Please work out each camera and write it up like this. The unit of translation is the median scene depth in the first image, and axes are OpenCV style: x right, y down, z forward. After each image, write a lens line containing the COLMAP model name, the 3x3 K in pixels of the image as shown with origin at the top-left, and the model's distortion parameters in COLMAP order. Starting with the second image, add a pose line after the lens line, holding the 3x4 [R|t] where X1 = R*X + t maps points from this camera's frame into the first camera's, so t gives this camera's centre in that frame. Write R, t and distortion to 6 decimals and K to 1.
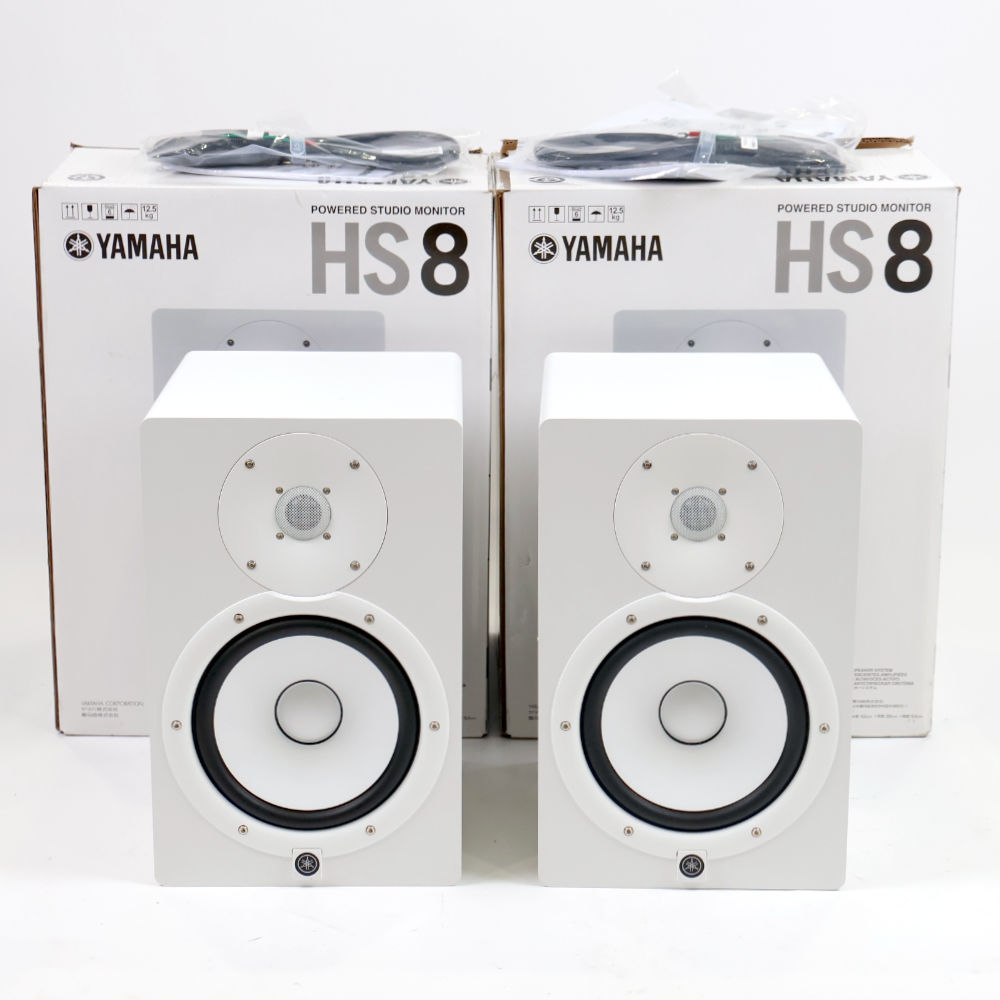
lens RADIAL K [[1168.7, 0, 507.5], [0, 1168.7, 500.8], [0, 0, 1]] dist [-0.005299, 0.000000]
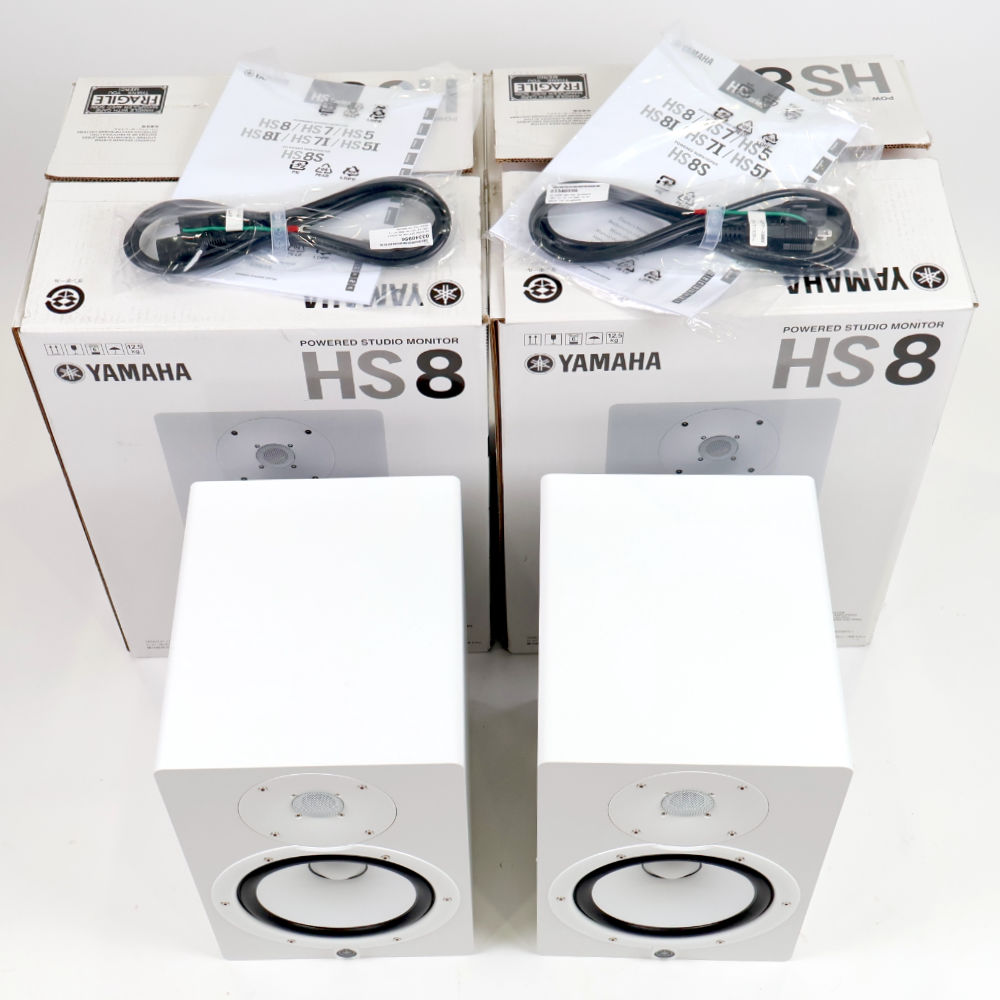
lens RADIAL K [[982.8, 0, 490.9], [0, 982.8, 500.0], [0, 0, 1]] dist [-0.007502, 0.000000]
pose [[0.999718, -0.015352, -0.018092, 0.003095], [0.020947, 0.929204, 0.368974, -0.419736], [0.011147, -0.369249, 0.929264, 0.192181]]
